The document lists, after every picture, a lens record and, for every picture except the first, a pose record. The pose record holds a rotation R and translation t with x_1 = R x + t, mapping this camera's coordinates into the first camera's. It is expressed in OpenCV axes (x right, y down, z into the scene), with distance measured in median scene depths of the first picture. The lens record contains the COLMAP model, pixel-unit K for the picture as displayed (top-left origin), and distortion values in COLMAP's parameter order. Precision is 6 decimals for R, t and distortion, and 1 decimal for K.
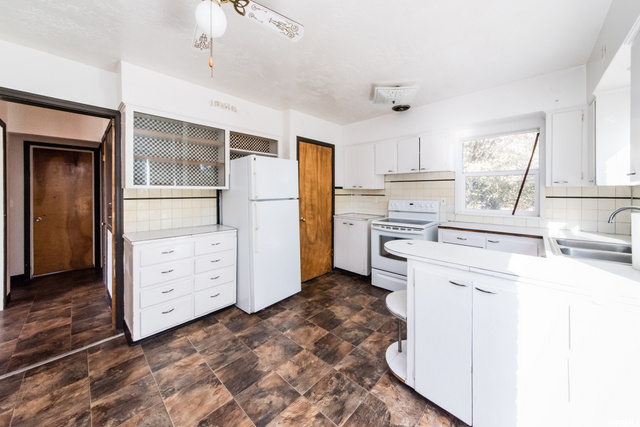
lens RADIAL K [[226.6, 0, 320.7], [0, 226.6, 194.5], [0, 0, 1]] dist [-0.000571, -0.000065]
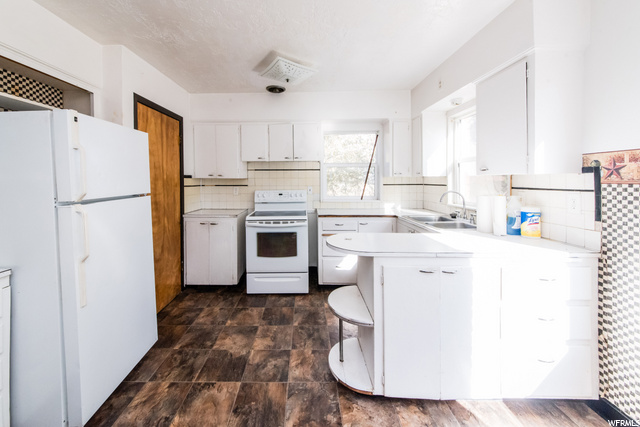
lens RADIAL K [[239.9, 0, 298.8], [0, 239.9, 185.0], [0, 0, 1]] dist [0.002022, 0.000001]
pose [[0.745868, -0.021284, 0.665753, -0.212620], [0.015474, 0.999773, 0.014626, -0.010114], [-0.665914, -0.000607, 0.746029, 0.218189]]
